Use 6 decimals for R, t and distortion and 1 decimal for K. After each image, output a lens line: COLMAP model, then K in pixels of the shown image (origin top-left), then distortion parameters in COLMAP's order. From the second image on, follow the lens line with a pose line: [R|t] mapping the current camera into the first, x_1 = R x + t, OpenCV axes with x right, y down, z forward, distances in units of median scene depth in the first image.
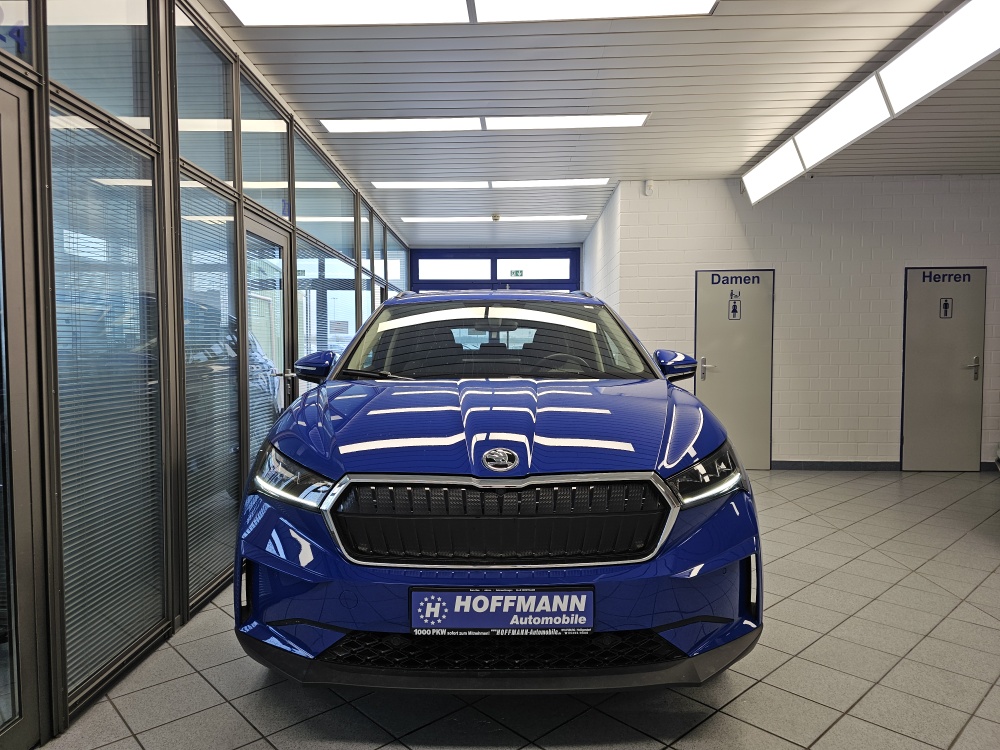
lens RADIAL K [[675.8, 0, 501.1], [0, 675.8, 386.8], [0, 0, 1]] dist [0.040087, -0.035120]
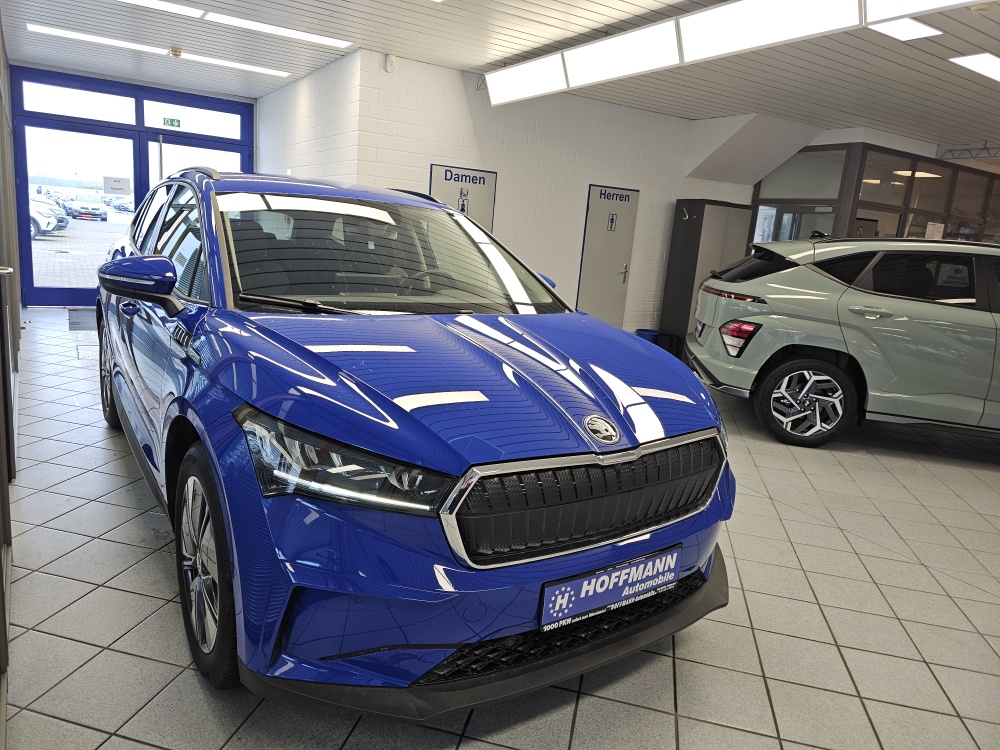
lens RADIAL K [[664.4, 0, 500.0], [0, 664.4, 375.0], [0, 0, 1]] dist [0.056480, -0.037369]
pose [[0.828505, -0.051072, 0.557648, -0.656098], [-0.049707, 0.985194, 0.164079, -0.115700], [-0.557772, -0.163659, 0.813699, 0.362737]]
